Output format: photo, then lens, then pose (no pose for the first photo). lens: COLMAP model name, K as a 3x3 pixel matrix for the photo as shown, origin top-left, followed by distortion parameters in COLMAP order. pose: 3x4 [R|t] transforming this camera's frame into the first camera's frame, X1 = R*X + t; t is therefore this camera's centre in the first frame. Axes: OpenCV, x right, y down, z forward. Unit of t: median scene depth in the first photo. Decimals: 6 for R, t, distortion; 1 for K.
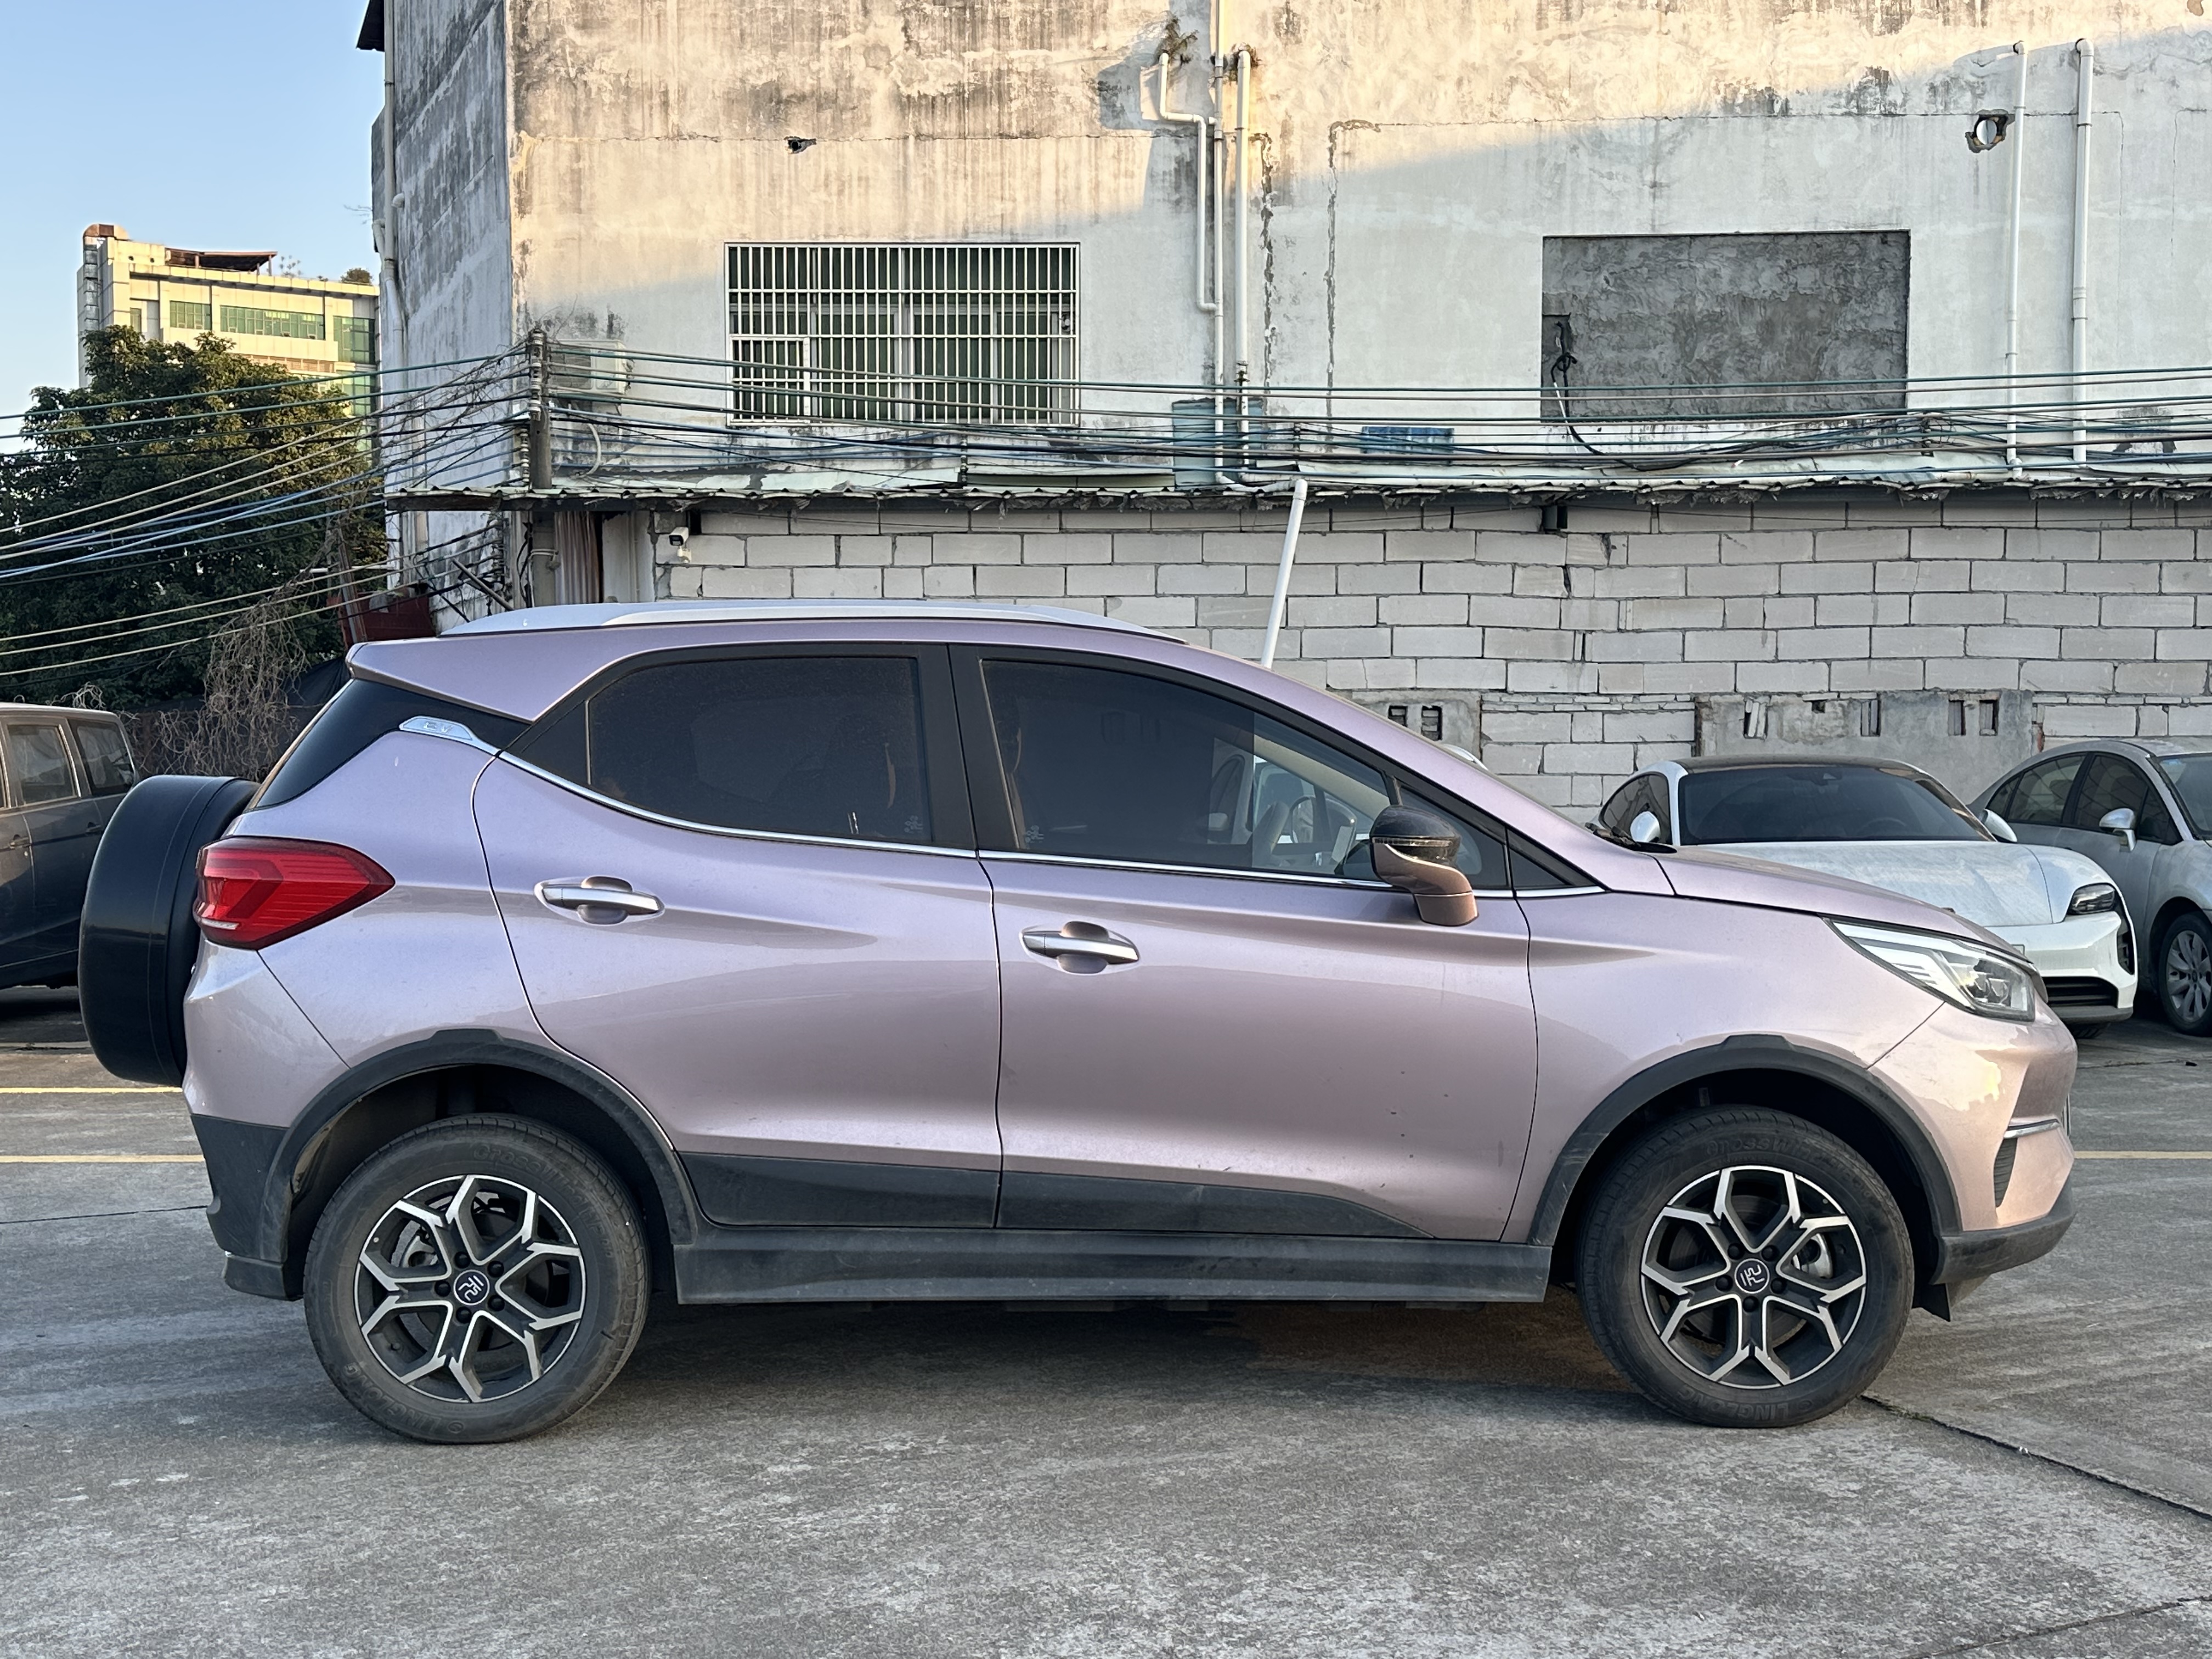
lens RADIAL K [[2398.5, 0, 1096.0], [0, 2398.5, 818.4], [0, 0, 1]] dist [0.184349, -0.363776]
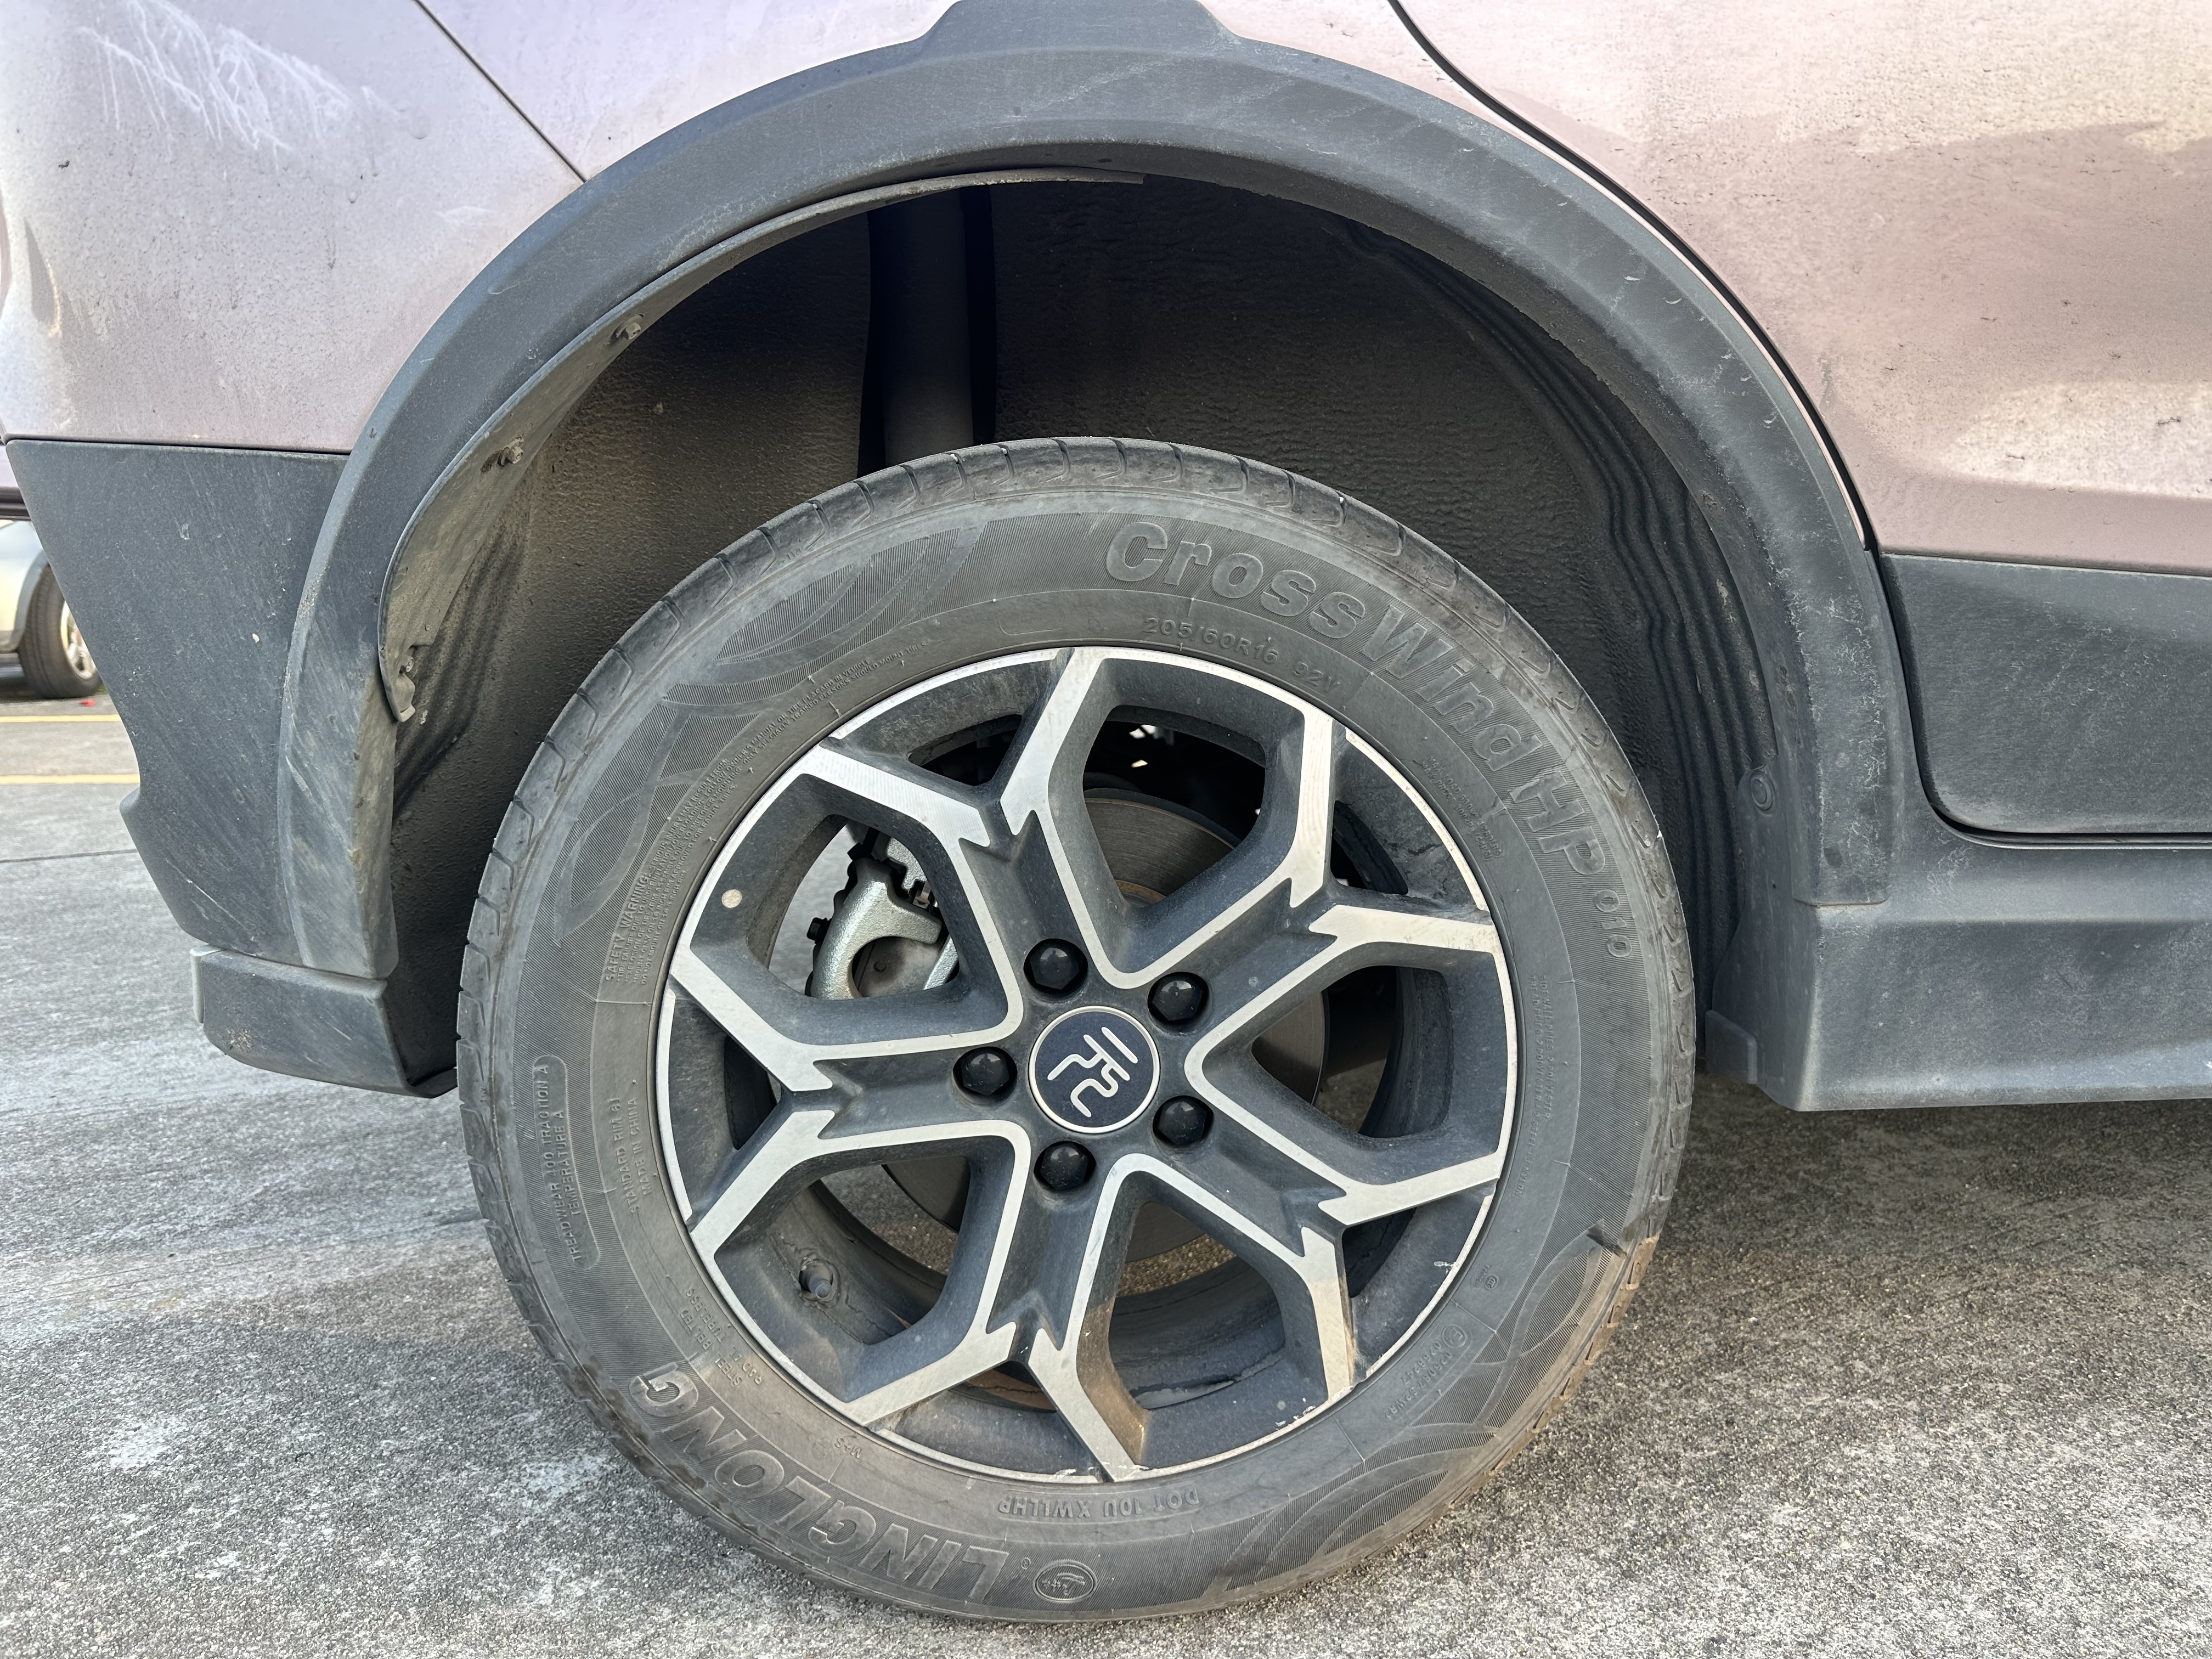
lens RADIAL K [[1569.4, 0, 1095.9], [0, 1569.4, 789.2], [0, 0, 1]] dist [0.062559, -0.074986]
pose [[0.999263, -0.013758, 0.035826, -0.261207], [0.009183, 0.992129, 0.124882, 0.140354], [-0.037262, -0.124461, 0.991525, 0.830538]]
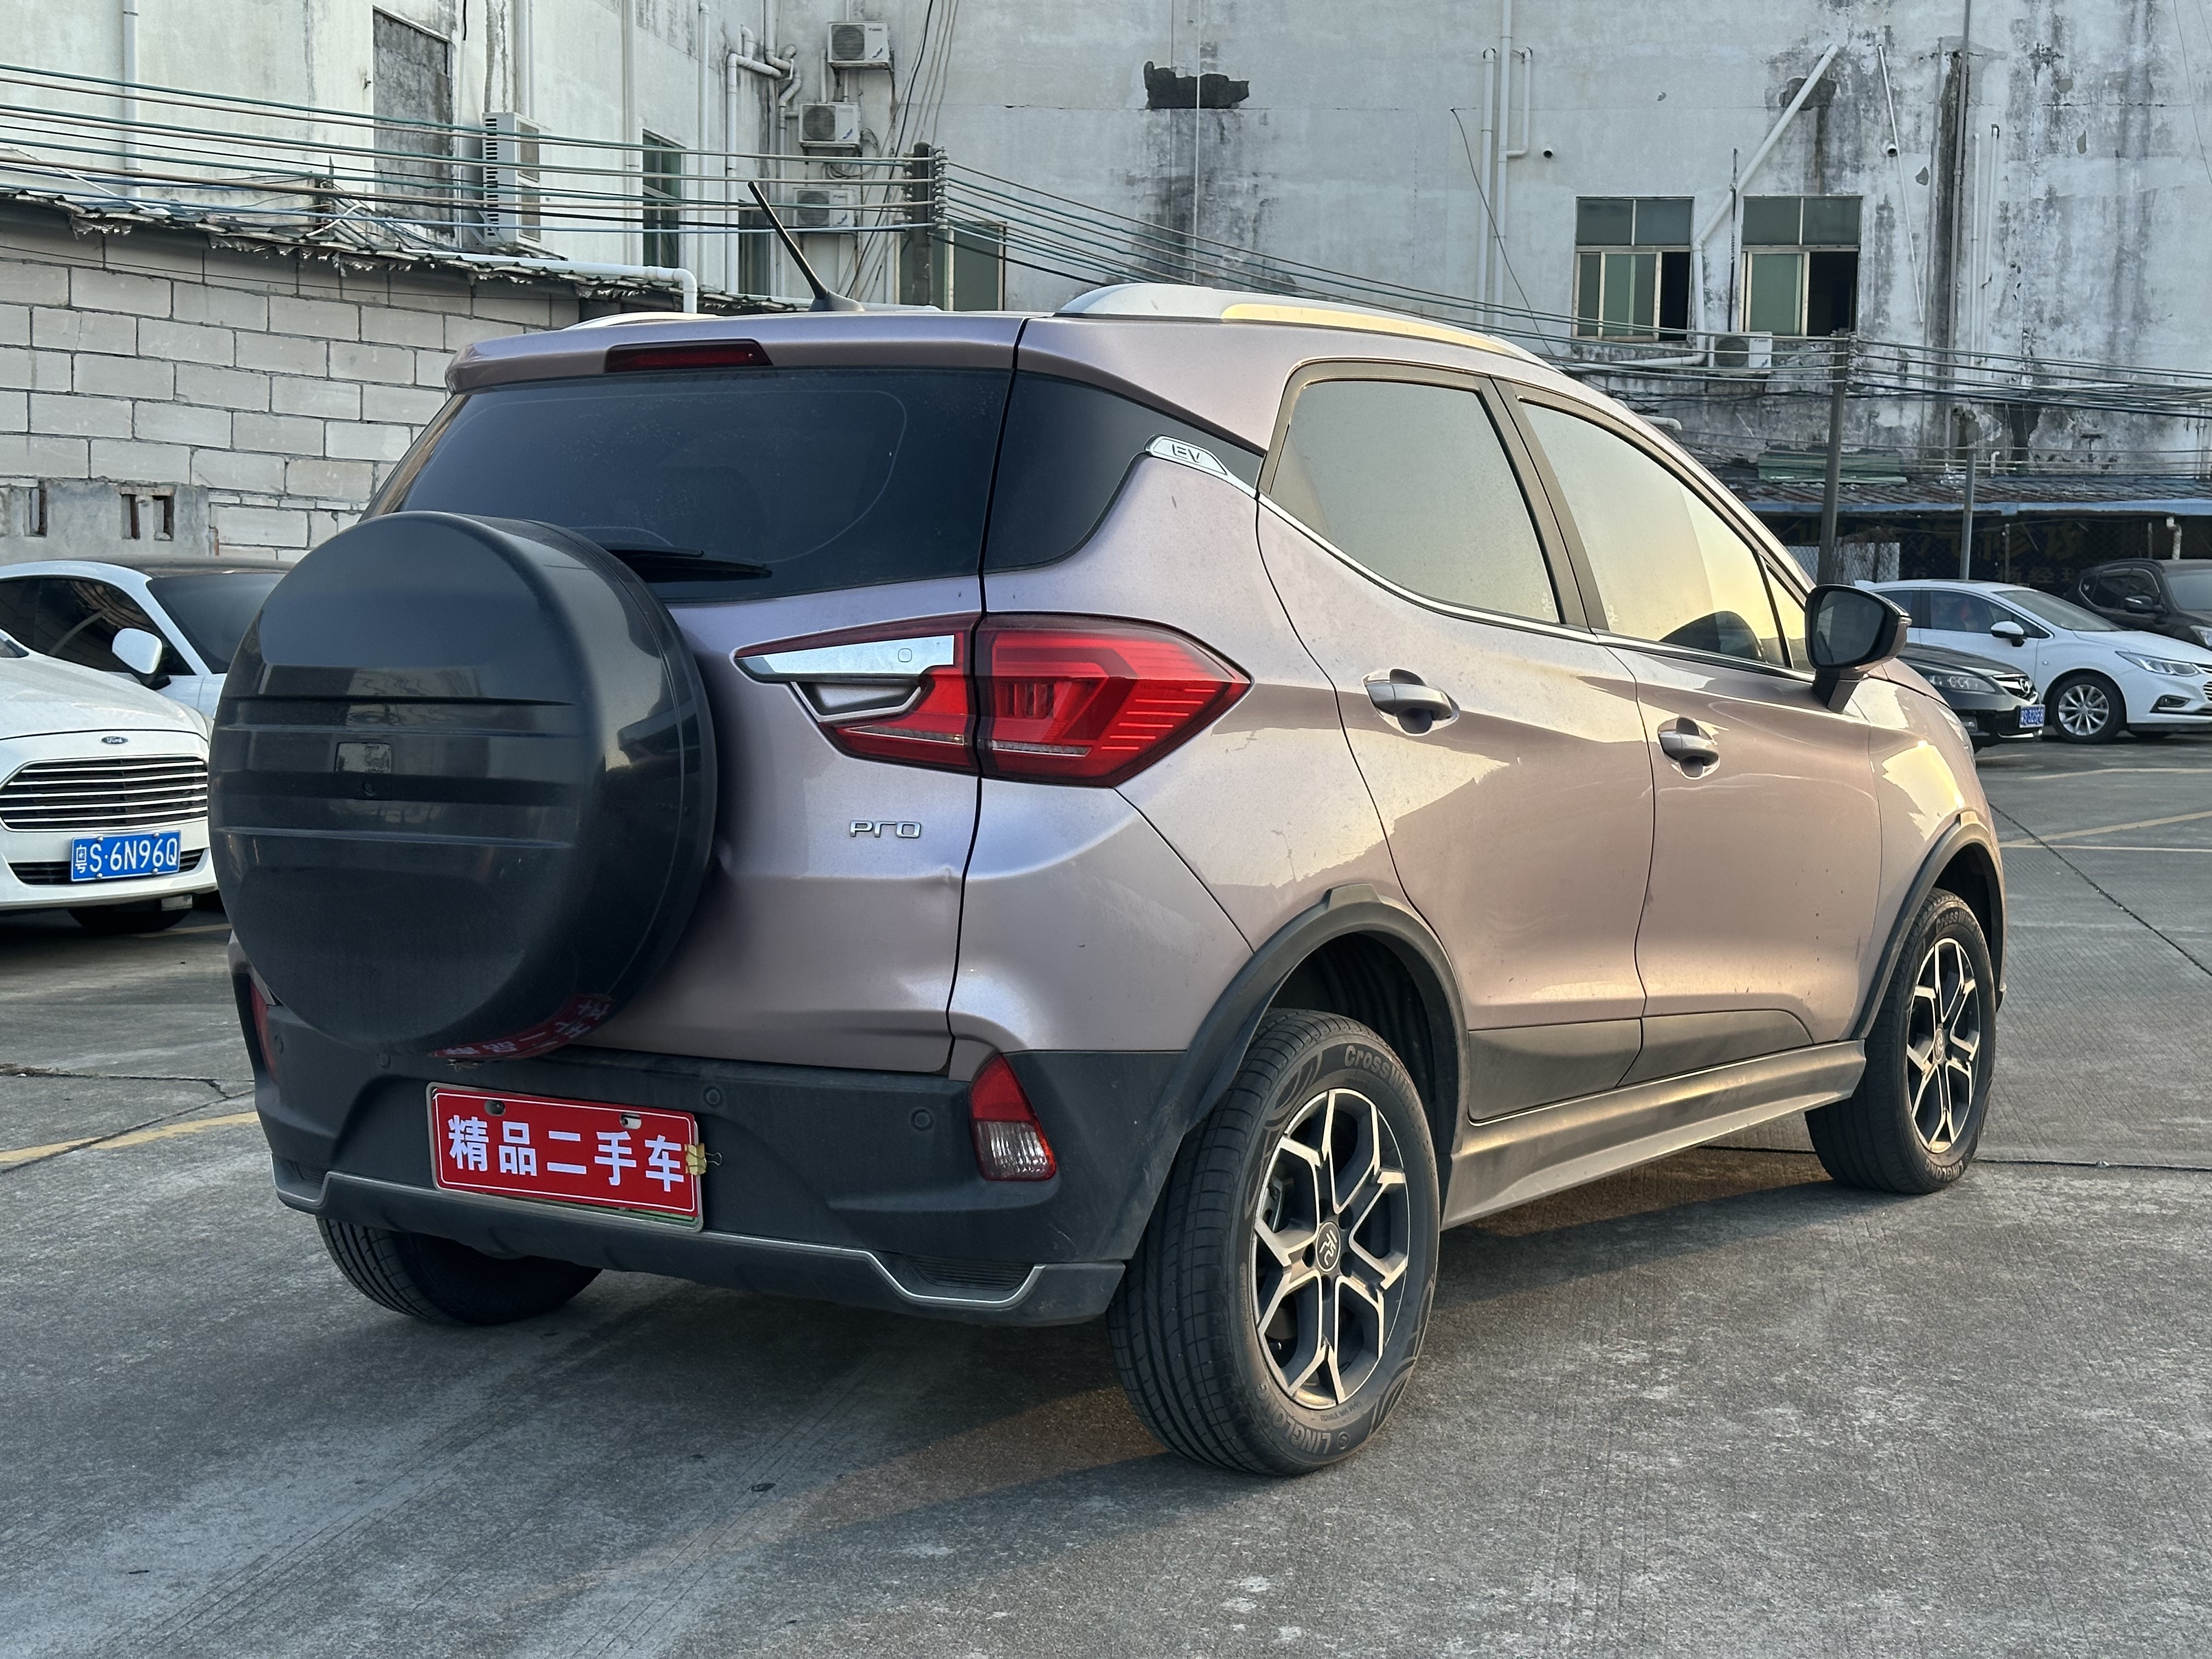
lens RADIAL K [[3076.8, 0, 1107.2], [0, 3076.8, 841.5], [0, 0, 1]] dist [0.240029, -0.603834]
pose [[0.571174, -0.052650, 0.819139, -1.024760], [0.007247, 0.998225, 0.059107, 0.020270], [-0.820797, -0.027824, 0.570542, 0.538715]]
